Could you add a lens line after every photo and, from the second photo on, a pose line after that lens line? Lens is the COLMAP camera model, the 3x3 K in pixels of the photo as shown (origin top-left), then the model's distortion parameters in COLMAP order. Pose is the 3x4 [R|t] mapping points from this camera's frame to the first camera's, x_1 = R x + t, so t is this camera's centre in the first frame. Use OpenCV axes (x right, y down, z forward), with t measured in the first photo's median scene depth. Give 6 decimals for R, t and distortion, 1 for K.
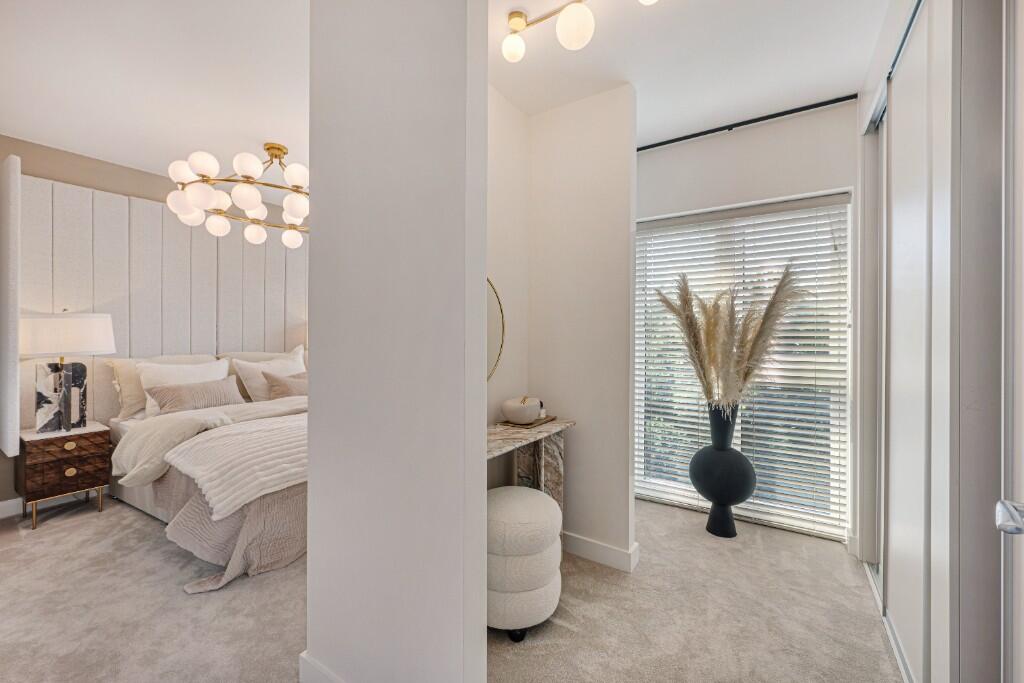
lens RADIAL K [[404.5, 0, 512.8], [0, 404.5, 337.5], [0, 0, 1]] dist [-0.000557, -0.000100]
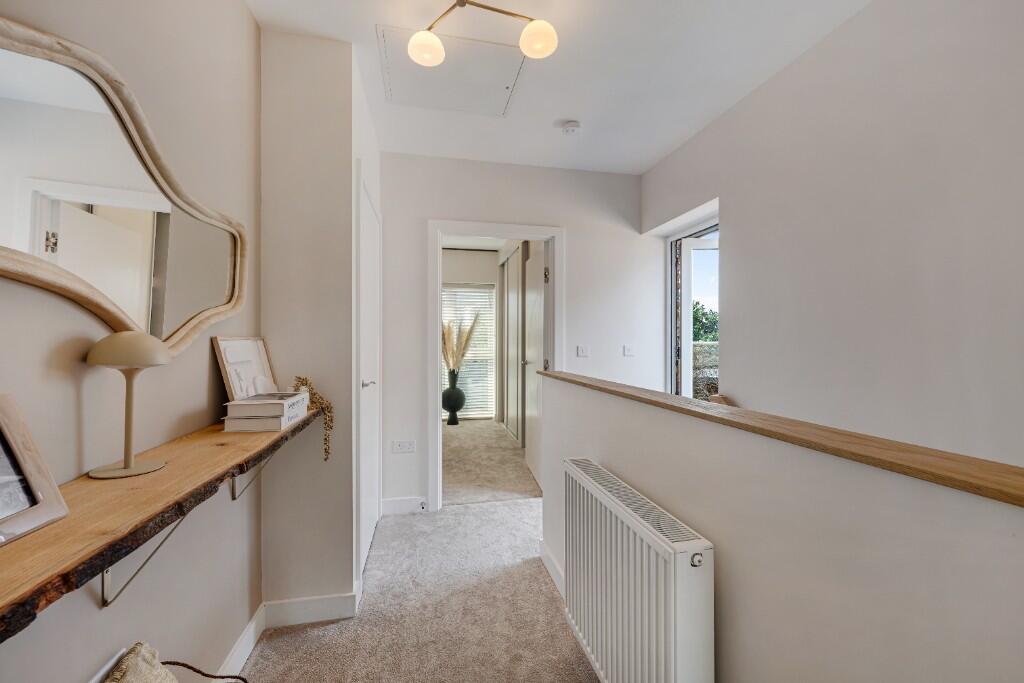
lens RADIAL K [[404.5, 0, 511.0], [0, 404.5, 339.1], [0, 0, 1]] dist [-0.000557, -0.000100]
pose [[0.691728, 0.004883, 0.722141, -0.937598], [0.001258, 0.999967, -0.007966, 0.013825], [-0.722157, 0.006419, 0.691700, -0.847991]]
